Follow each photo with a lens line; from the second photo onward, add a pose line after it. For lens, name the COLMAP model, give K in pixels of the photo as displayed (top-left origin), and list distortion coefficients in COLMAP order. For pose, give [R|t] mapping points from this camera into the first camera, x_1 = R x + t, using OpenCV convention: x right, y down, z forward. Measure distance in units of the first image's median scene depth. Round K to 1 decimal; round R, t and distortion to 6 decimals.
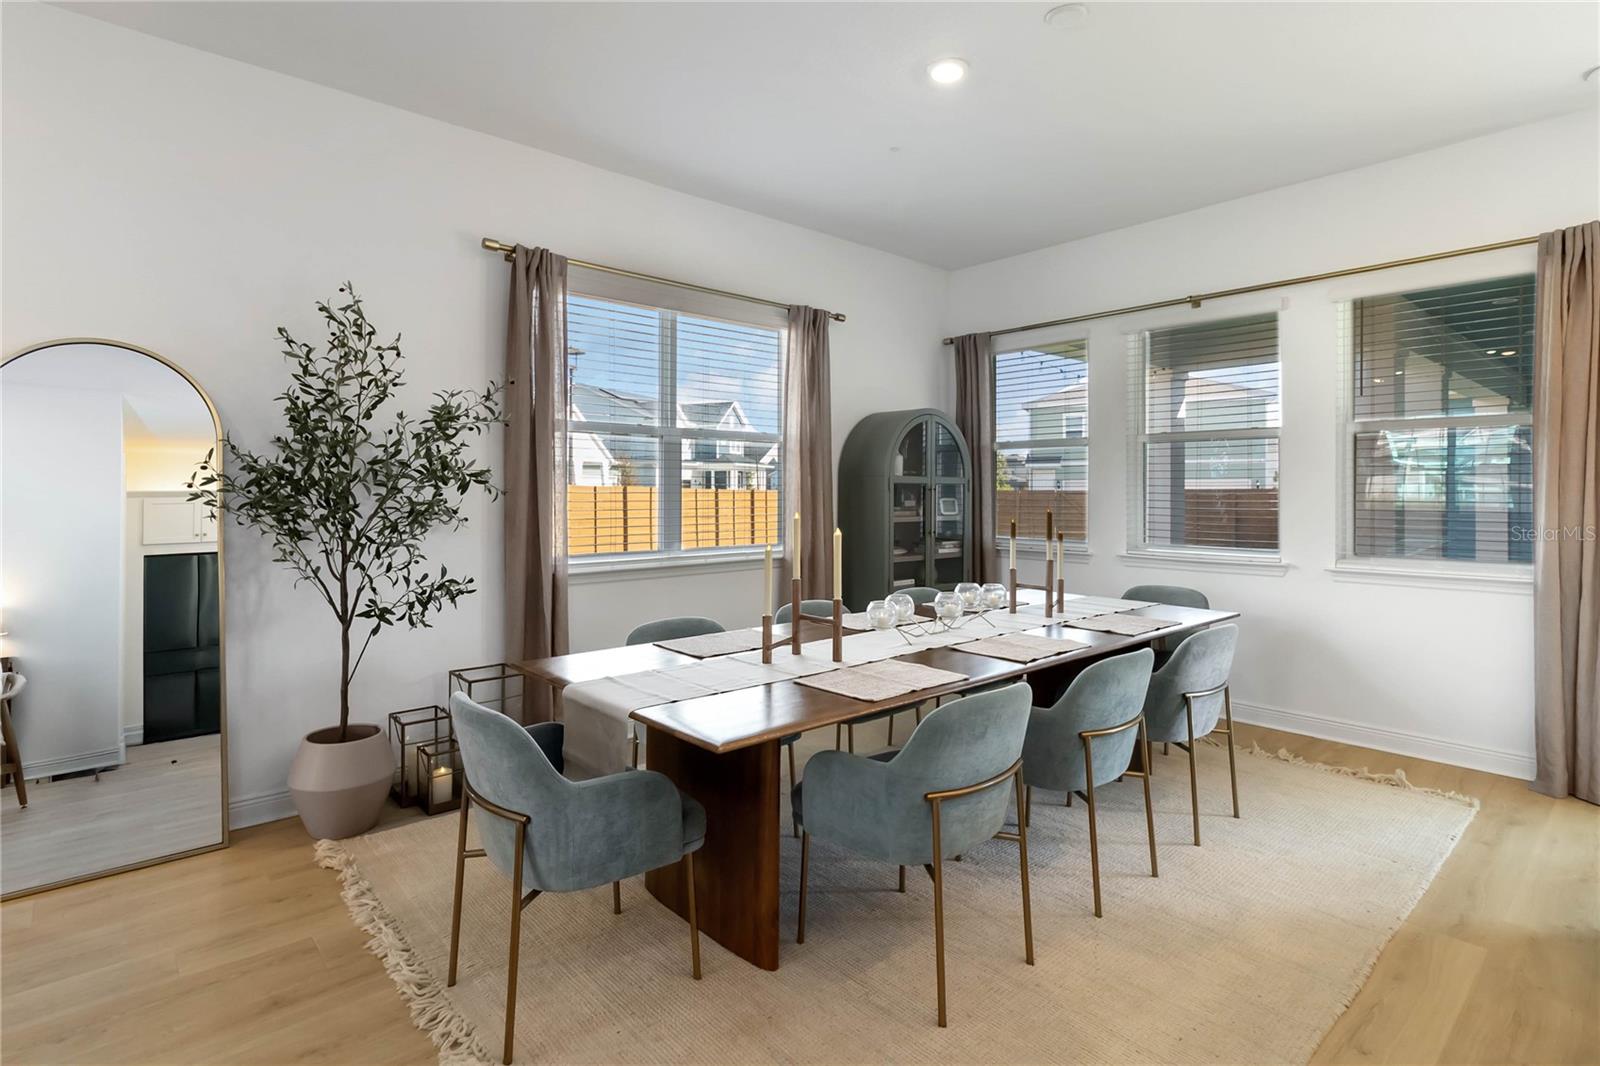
lens RADIAL K [[797.4, 0, 801.3], [0, 797.4, 492.0], [0, 0, 1]] dist [0.000957, 0.000616]
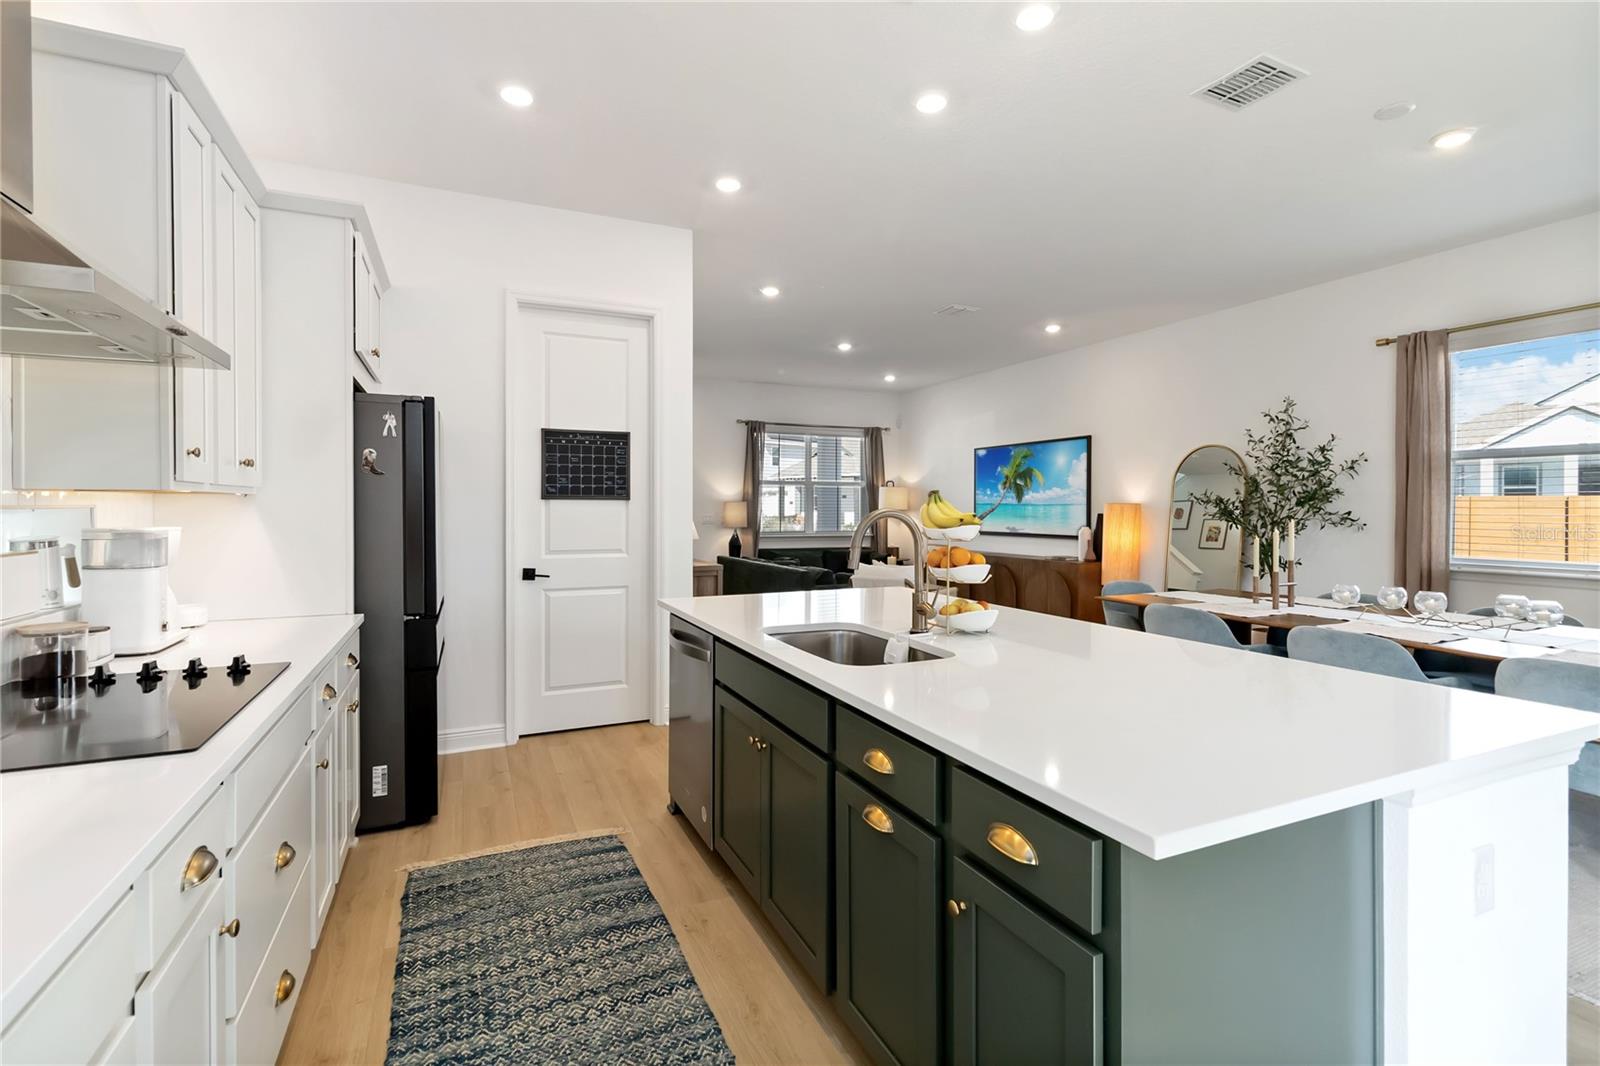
lens RADIAL K [[741.7, 0, 796.7], [0, 741.7, 506.1], [0, 0, 1]] dist [0.002868, 0.000637]
pose [[-0.302709, 0.000828, -0.953083, 1.194107], [0.003363, 0.999994, -0.000199, -0.001849], [0.953077, -0.003265, -0.302710, 0.337219]]
